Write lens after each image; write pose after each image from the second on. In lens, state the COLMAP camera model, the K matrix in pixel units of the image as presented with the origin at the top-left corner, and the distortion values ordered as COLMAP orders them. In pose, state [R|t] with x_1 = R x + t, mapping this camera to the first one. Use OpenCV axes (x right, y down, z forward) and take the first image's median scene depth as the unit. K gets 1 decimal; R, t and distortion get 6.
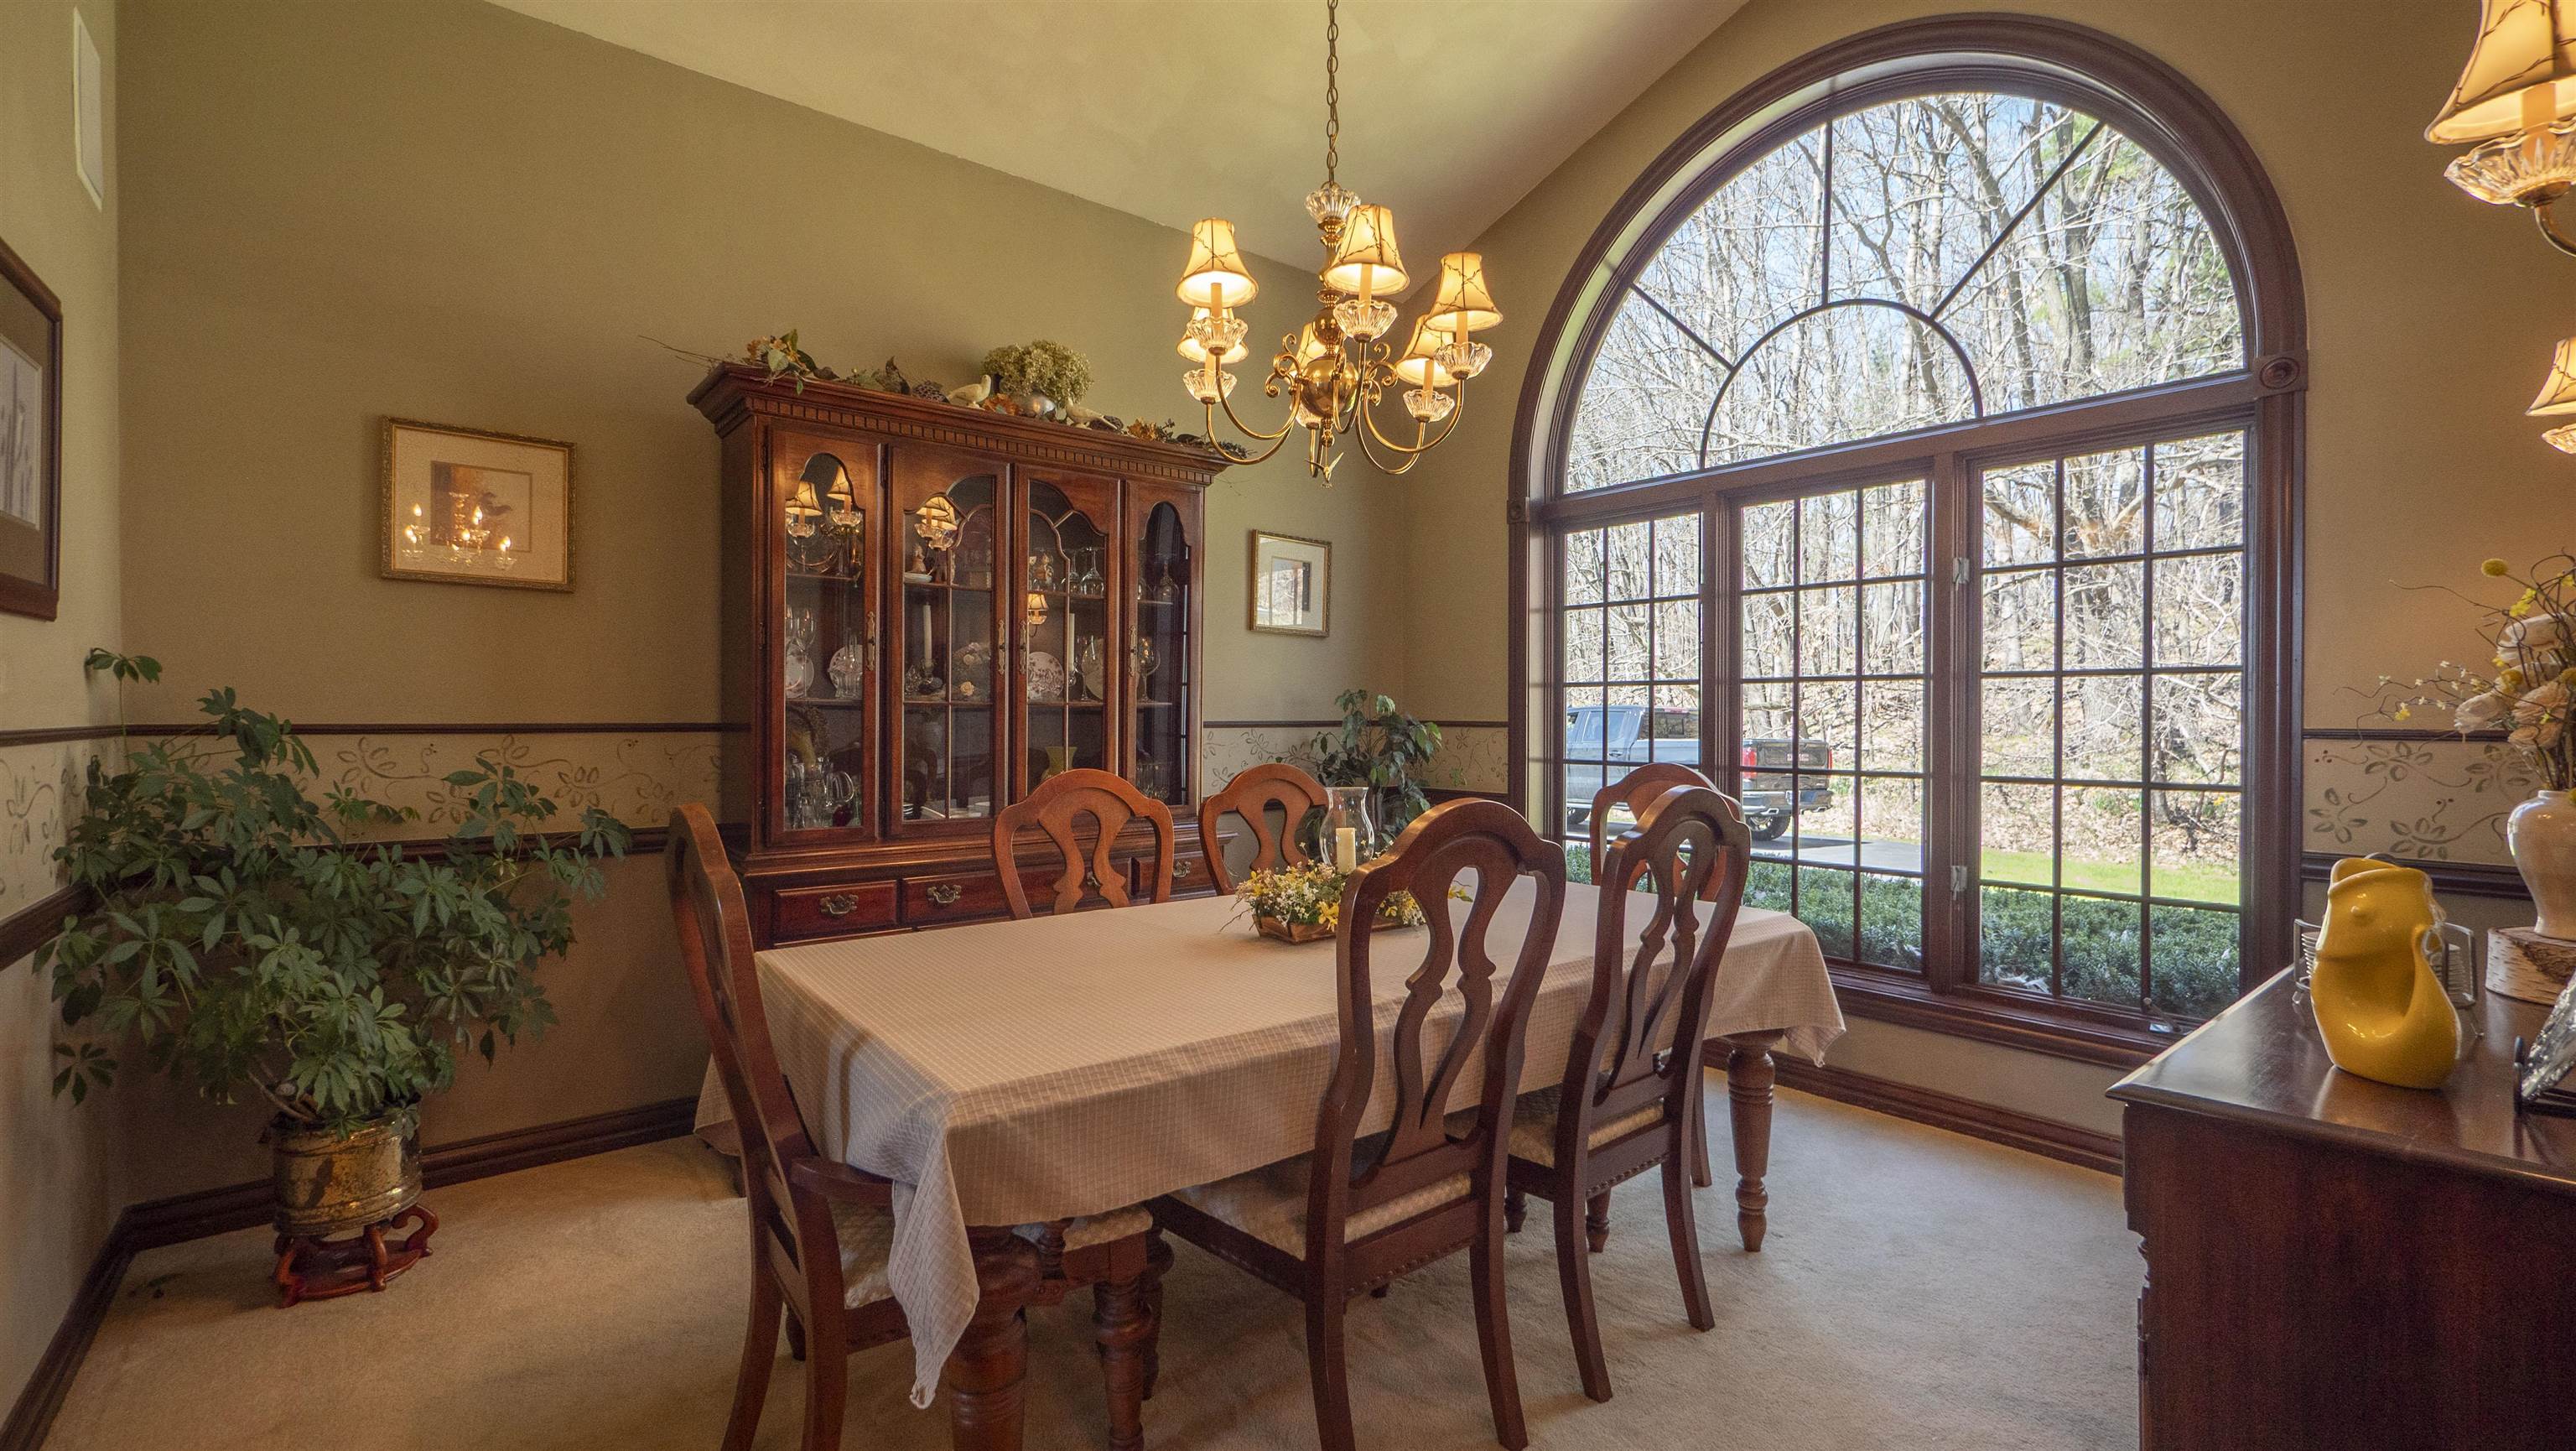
lens RADIAL K [[1101.4, 0, 1288.8], [0, 1101.4, 719.5], [0, 0, 1]] dist [-0.006650, -0.000266]
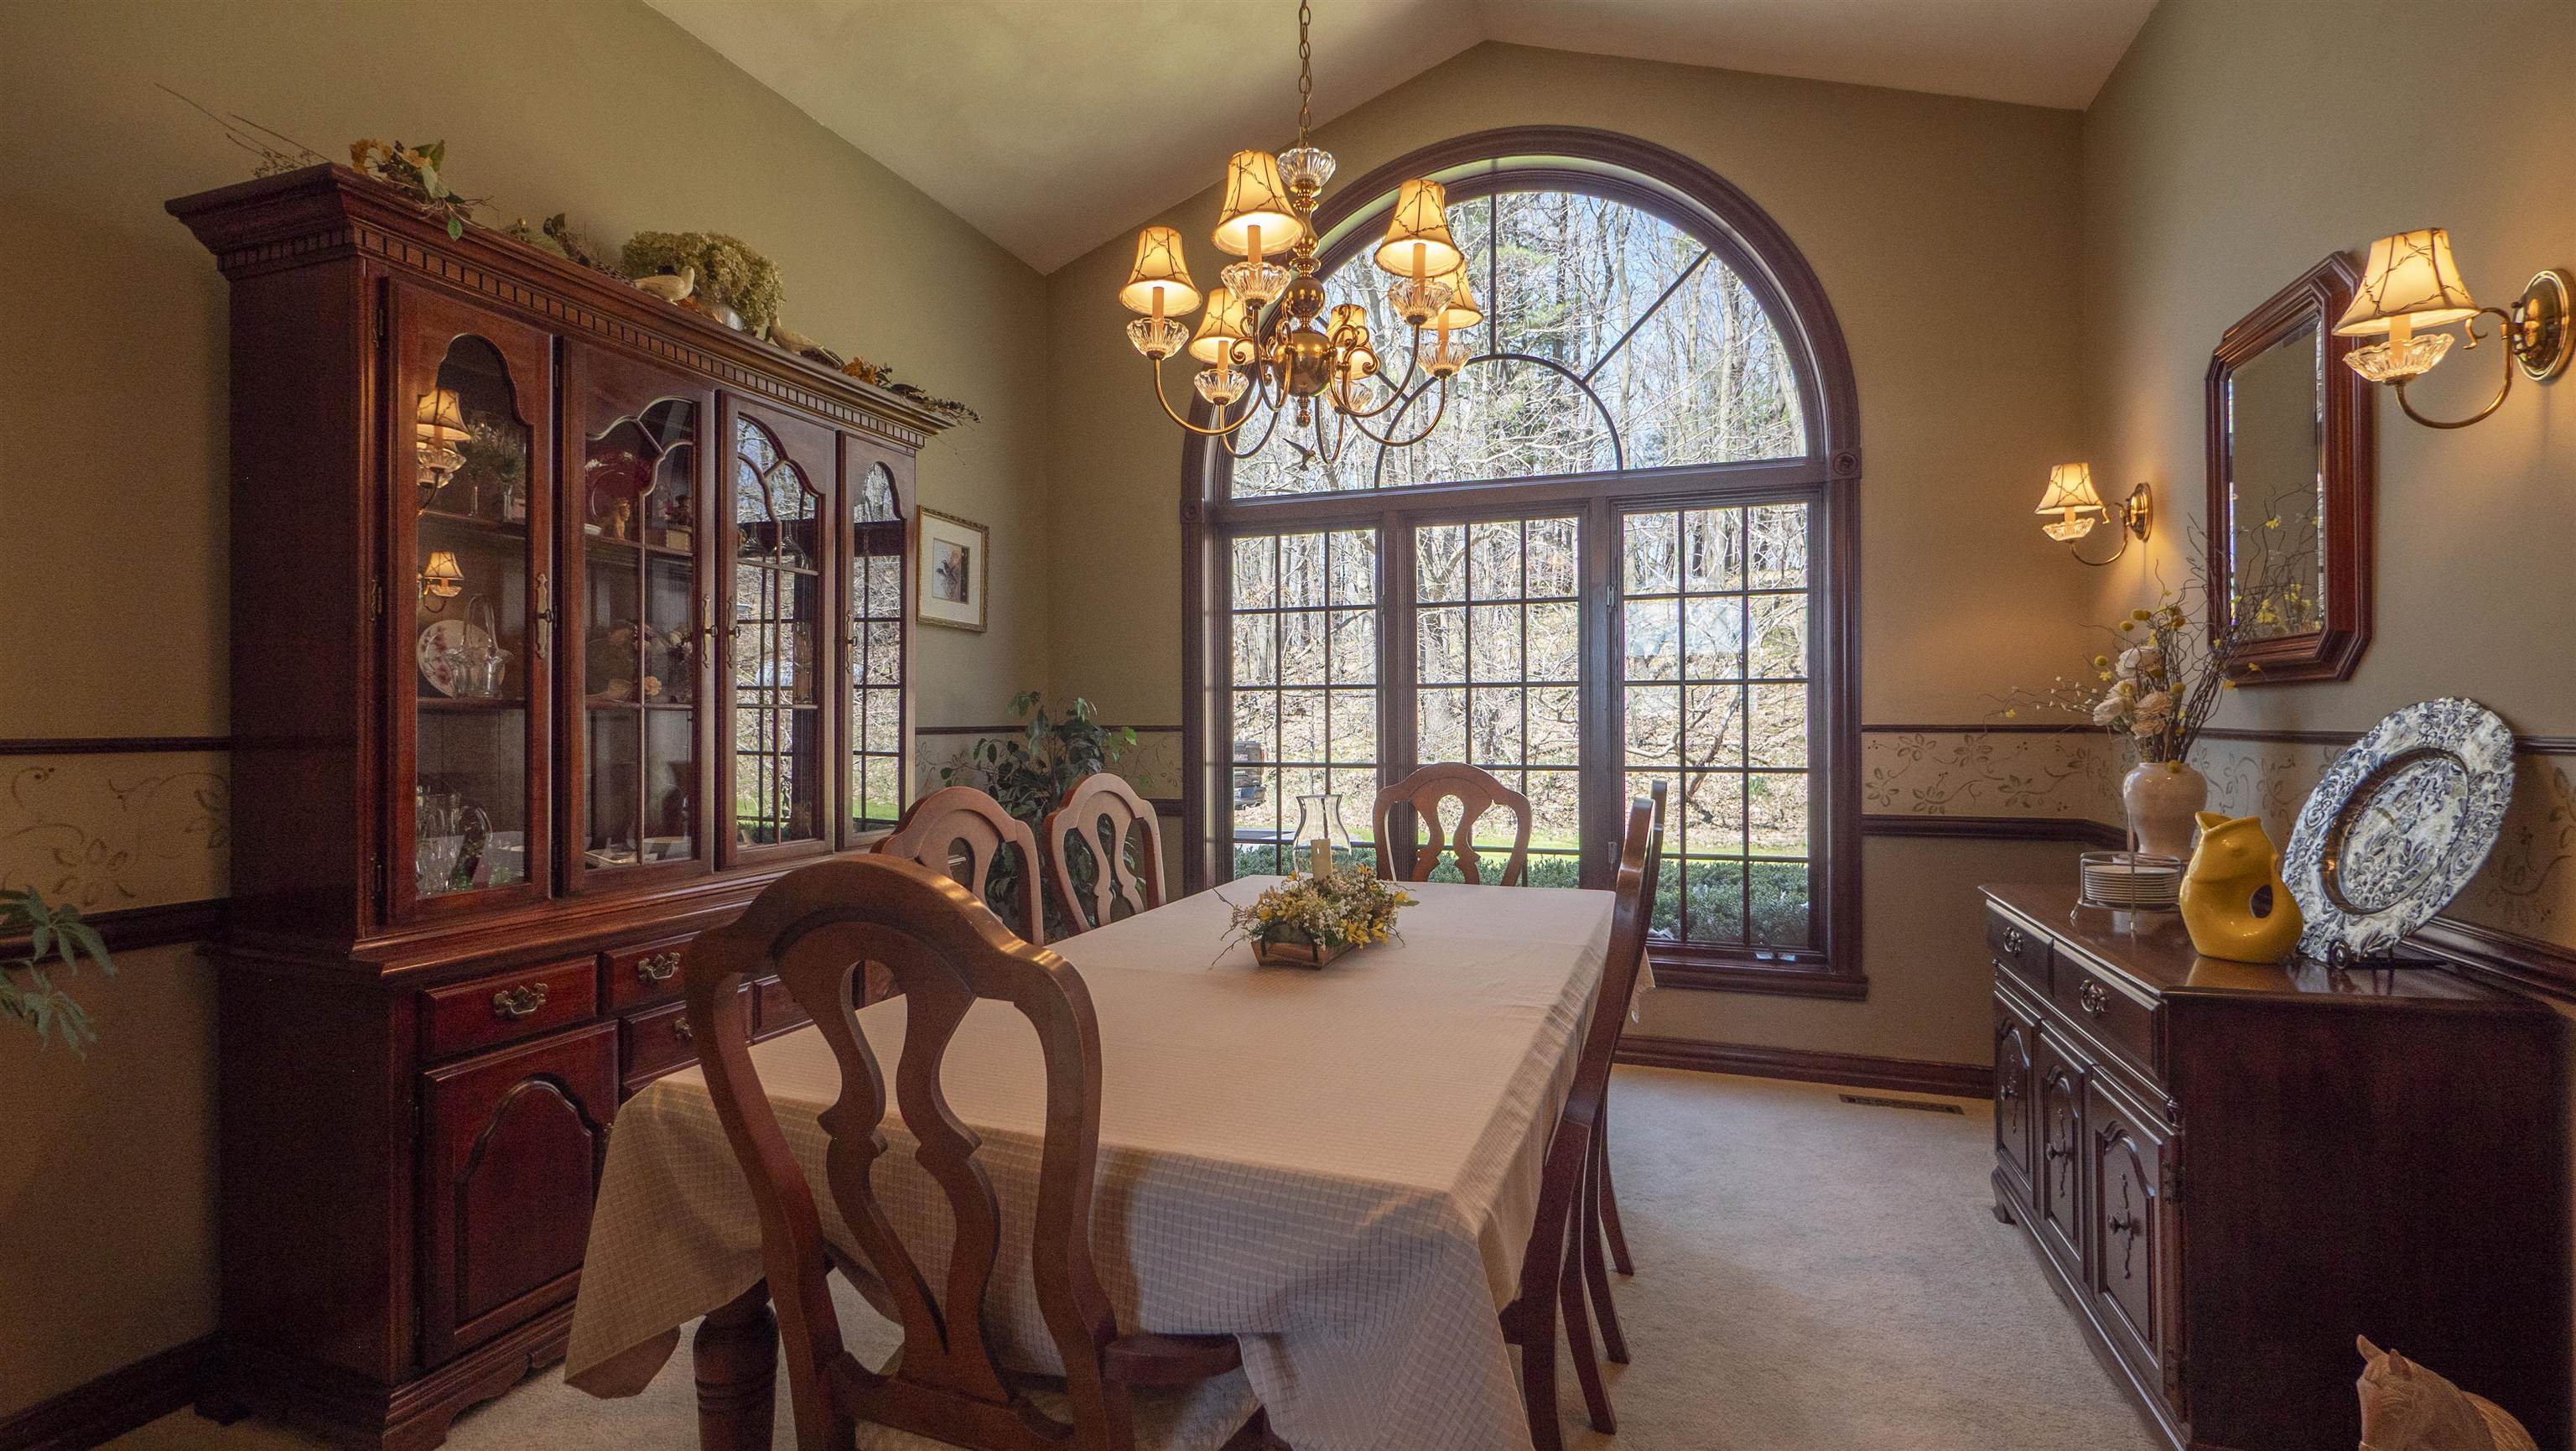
lens RADIAL K [[1101.4, 0, 1302.9], [0, 1101.4, 712.6], [0, 0, 1]] dist [-0.006650, -0.000266]
pose [[0.856599, -0.002263, 0.515977, -0.302115], [0.008464, 0.999917, -0.009666, 0.001079], [-0.515913, 0.012647, 0.856548, 0.148409]]
